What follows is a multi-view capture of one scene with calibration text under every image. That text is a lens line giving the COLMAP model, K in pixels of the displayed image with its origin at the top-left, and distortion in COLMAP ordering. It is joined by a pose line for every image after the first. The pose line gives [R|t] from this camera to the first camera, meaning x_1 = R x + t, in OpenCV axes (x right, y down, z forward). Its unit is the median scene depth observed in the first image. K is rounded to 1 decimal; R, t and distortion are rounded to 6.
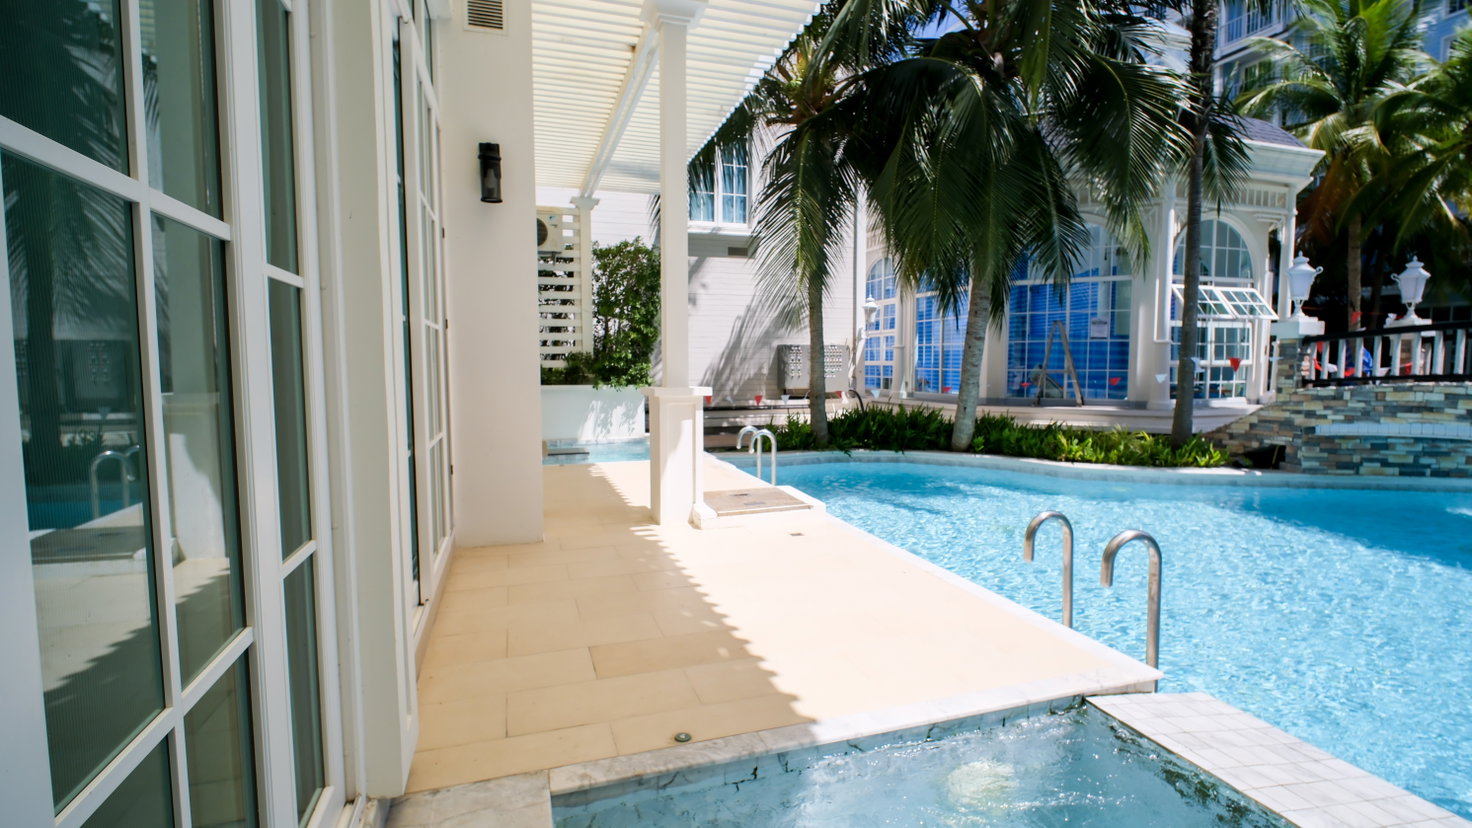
lens RADIAL K [[696.6, 0, 736.0], [0, 696.6, 414.0], [0, 0, 1]] dist [-0.034453, 0.000021]
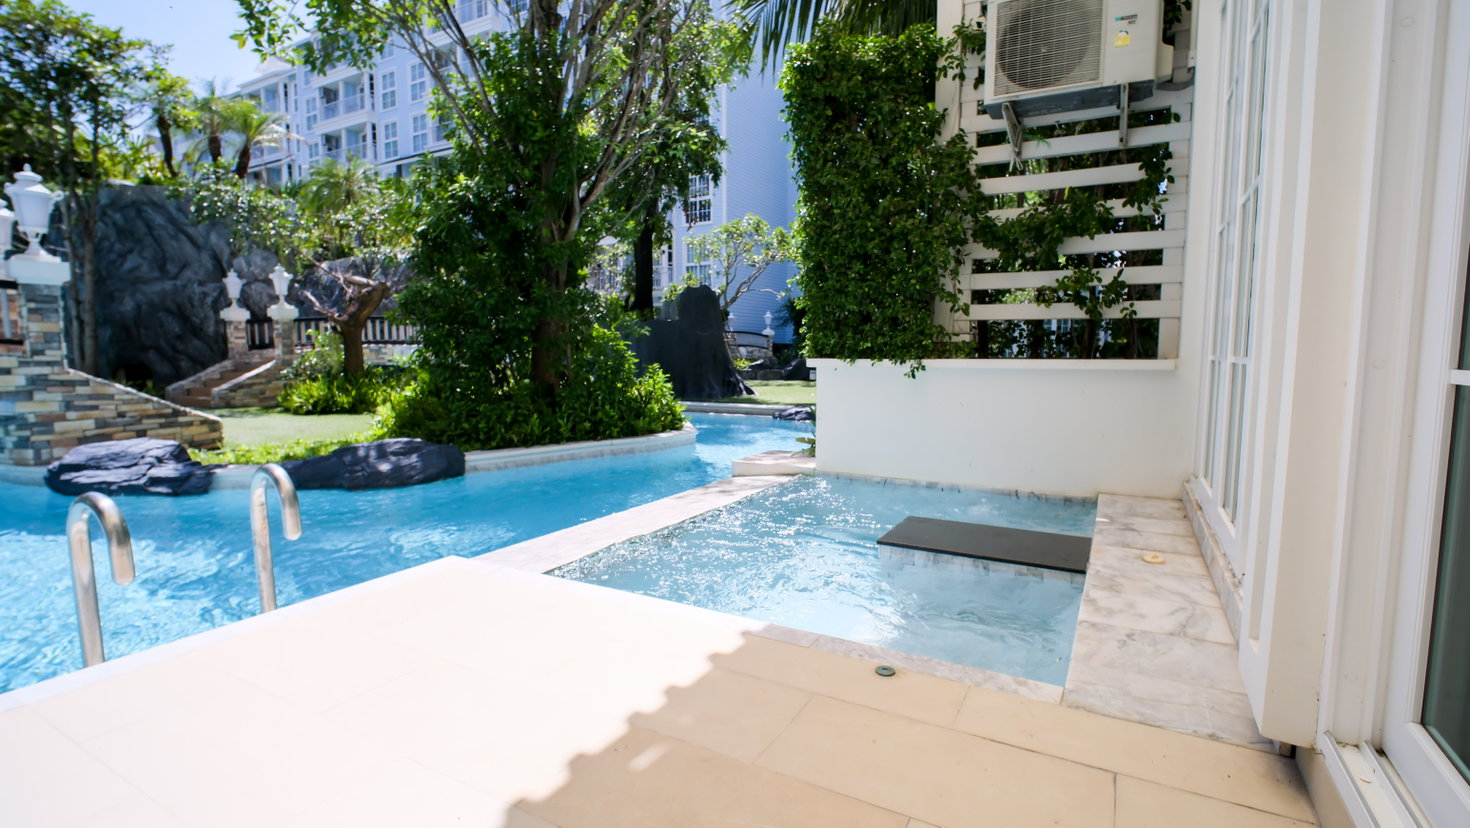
lens RADIAL K [[695.7, 0, 735.0], [0, 695.7, 414.0], [0, 0, 1]] dist [-0.034453, 0.000021]
pose [[-0.681418, -0.065740, 0.728936, -0.456104], [0.059641, 0.987658, 0.144826, 0.032658], [-0.729460, 0.142161, -0.669087, 1.399005]]
